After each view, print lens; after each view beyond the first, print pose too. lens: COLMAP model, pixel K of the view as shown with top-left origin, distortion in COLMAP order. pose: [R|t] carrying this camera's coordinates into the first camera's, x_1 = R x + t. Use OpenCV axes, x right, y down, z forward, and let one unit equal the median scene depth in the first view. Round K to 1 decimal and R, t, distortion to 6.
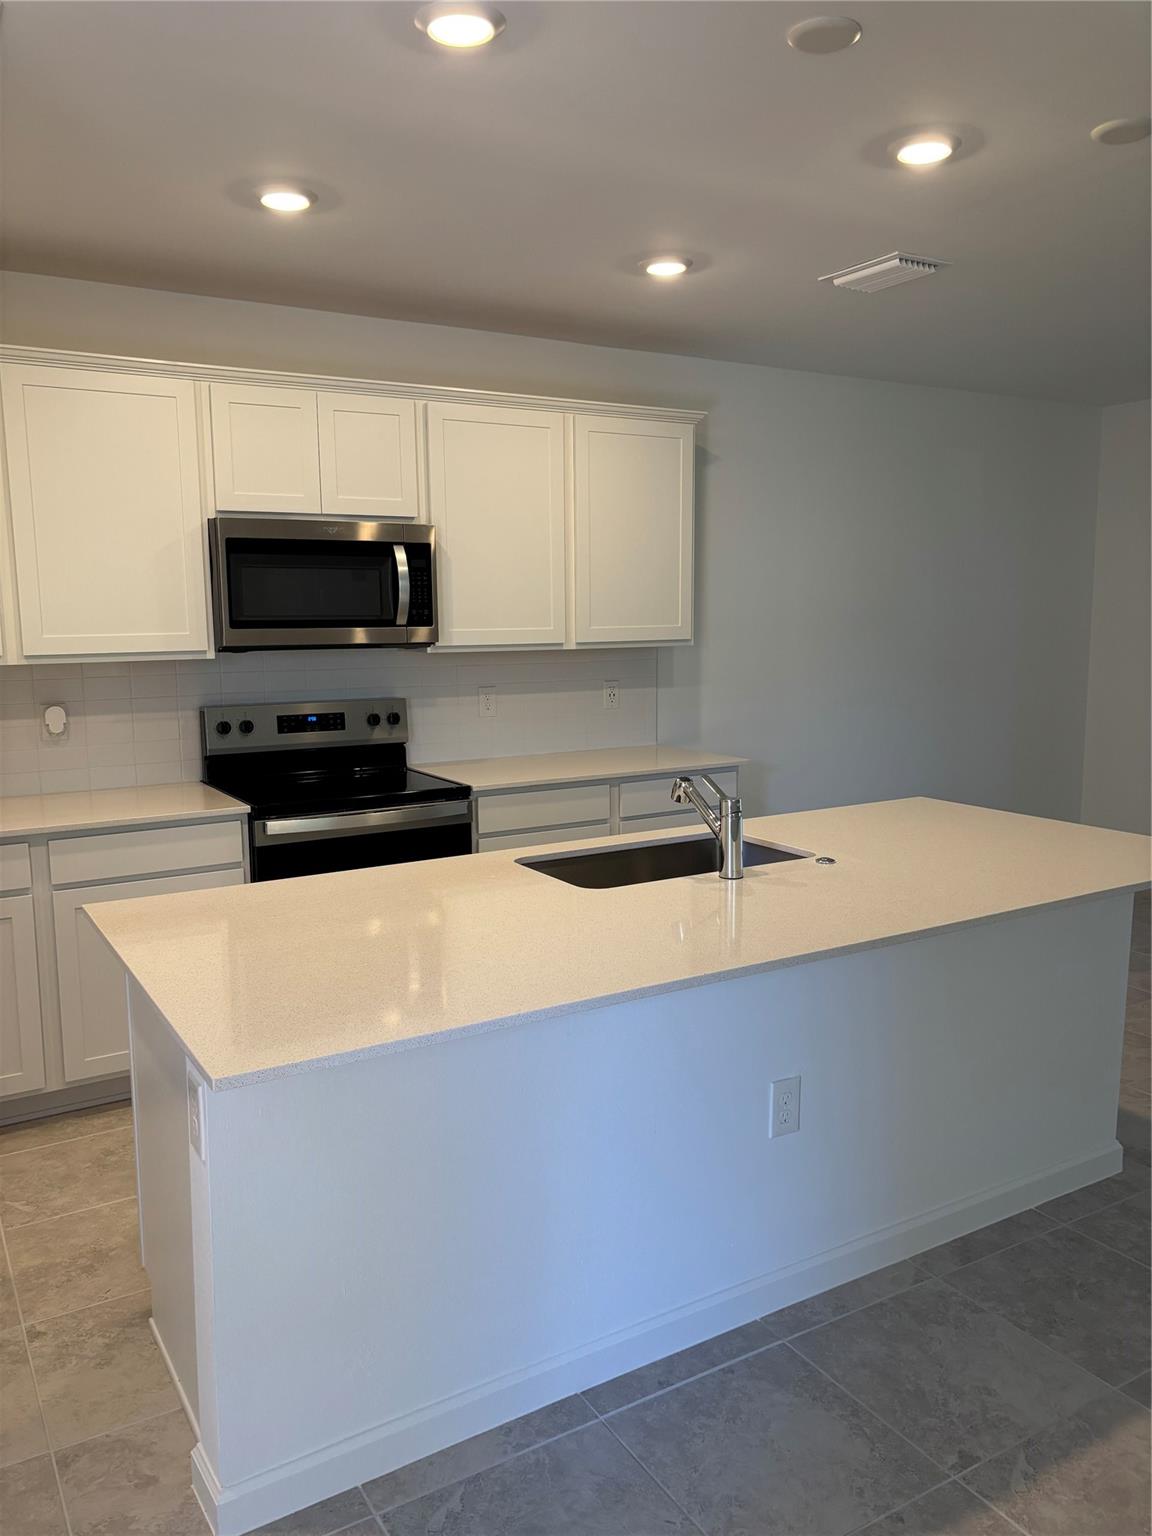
lens RADIAL K [[1167.9, 0, 567.2], [0, 1167.9, 768.7], [0, 0, 1]] dist [0.038526, -0.057086]
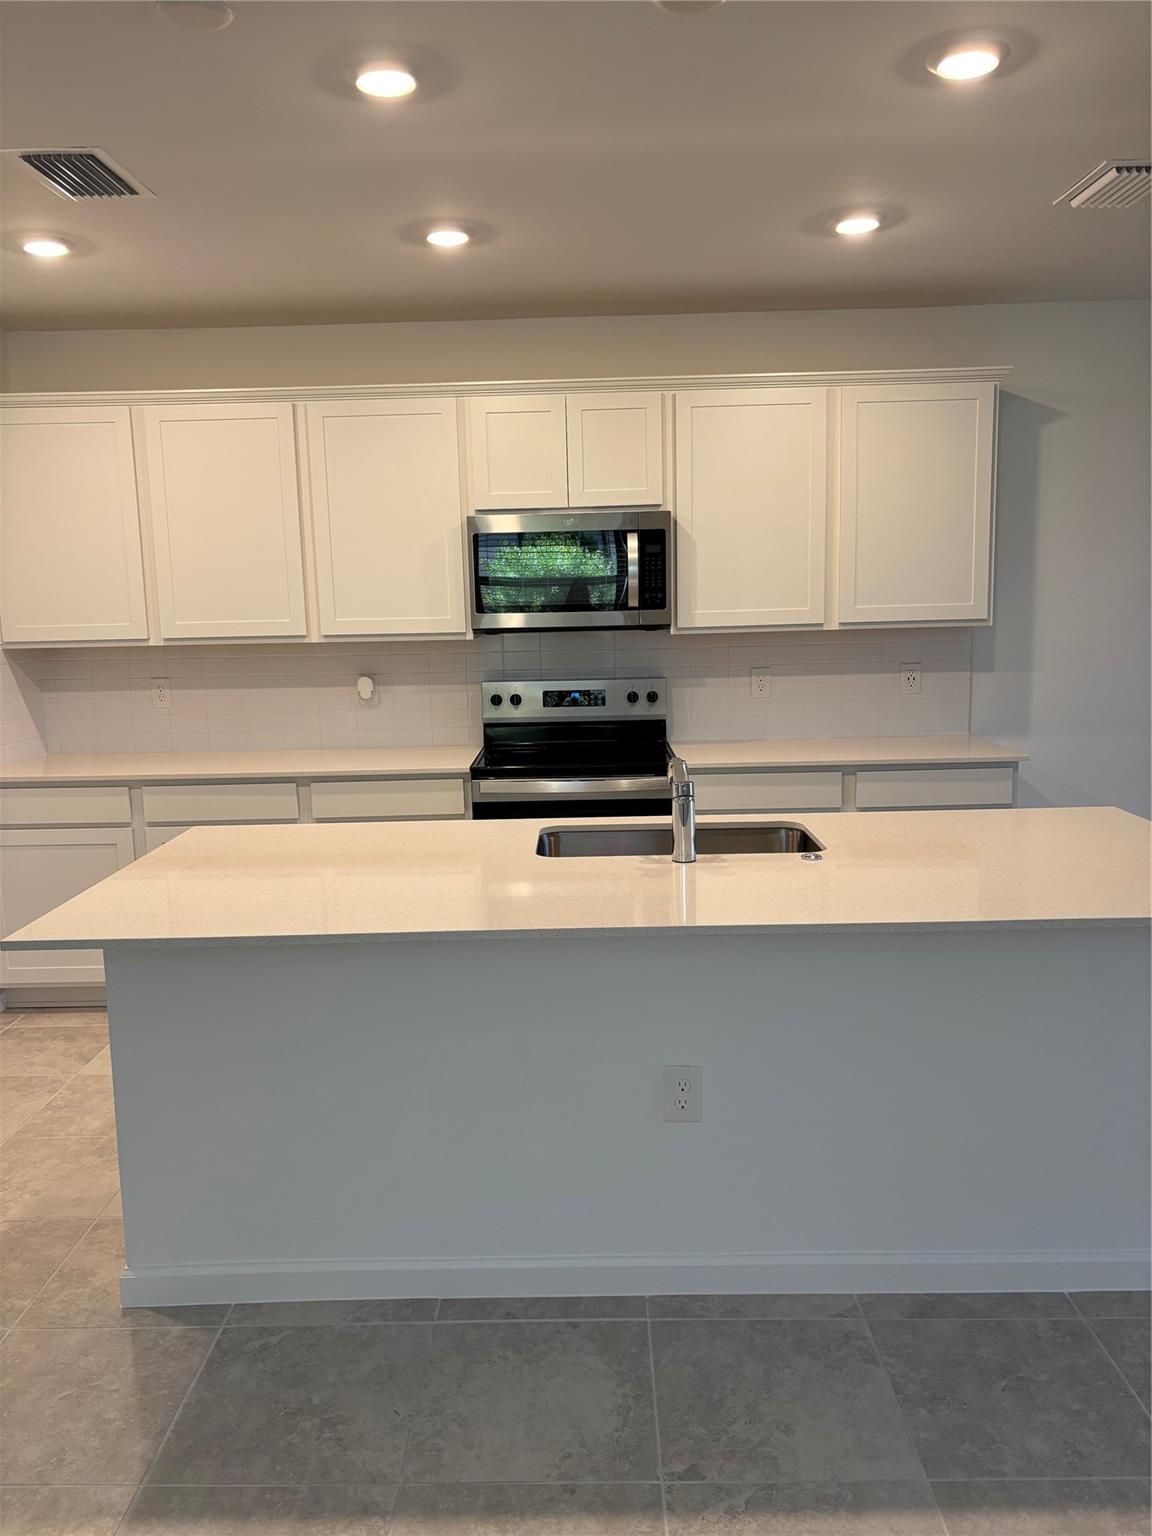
lens RADIAL K [[1167.9, 0, 572.7], [0, 1167.9, 778.0], [0, 0, 1]] dist [0.038526, -0.057086]
pose [[0.847359, 0.068152, -0.526629, 0.380822], [-0.053841, 0.997646, 0.042476, -0.010830], [0.528284, -0.007638, 0.849033, 0.066977]]
